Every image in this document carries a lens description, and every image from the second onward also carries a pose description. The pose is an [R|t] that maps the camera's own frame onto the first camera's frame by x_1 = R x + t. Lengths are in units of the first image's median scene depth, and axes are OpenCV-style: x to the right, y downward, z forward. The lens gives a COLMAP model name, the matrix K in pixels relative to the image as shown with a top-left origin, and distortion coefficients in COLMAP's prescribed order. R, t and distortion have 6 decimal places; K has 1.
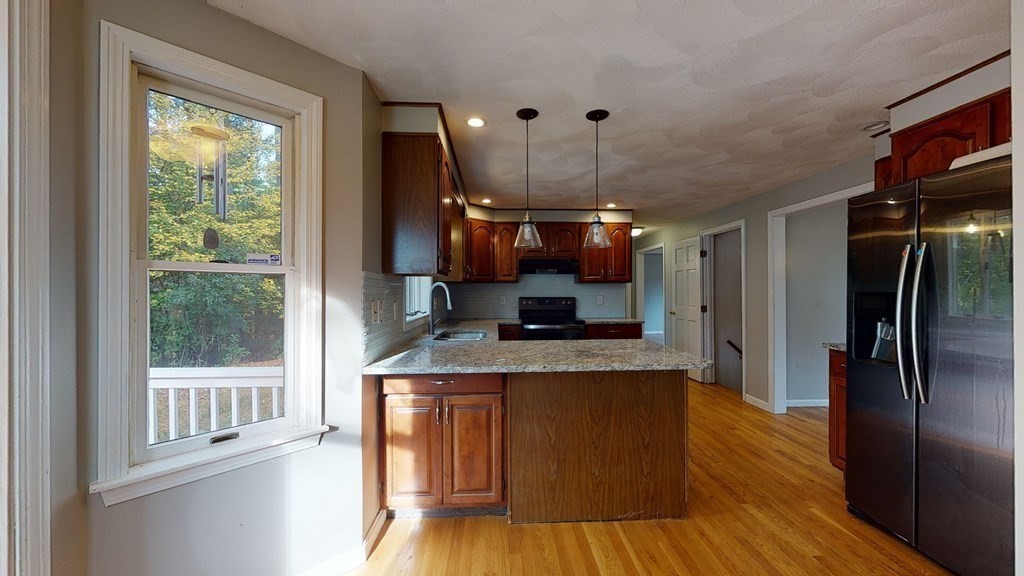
lens RADIAL K [[376.4, 0, 511.8], [0, 376.4, 289.7], [0, 0, 1]] dist [0.001085, 0.000132]
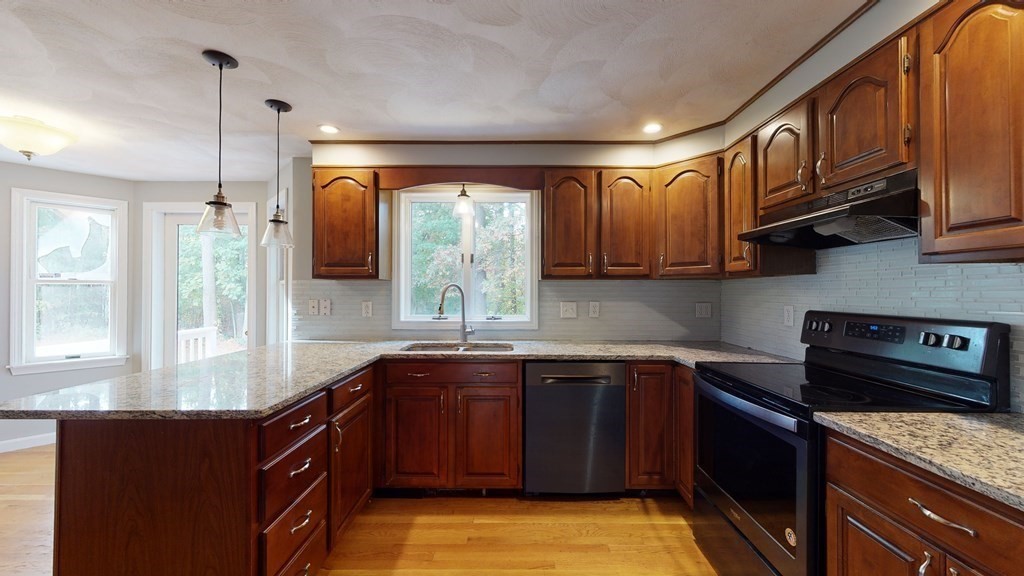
lens RADIAL K [[376.4, 0, 511.8], [0, 376.4, 289.7], [0, 0, 1]] dist [0.001085, 0.000132]
pose [[-0.046945, -0.005692, -0.998881, 1.161167], [0.001447, 0.999982, -0.005766, 0.001181], [0.998896, -0.001716, -0.046936, 1.977135]]
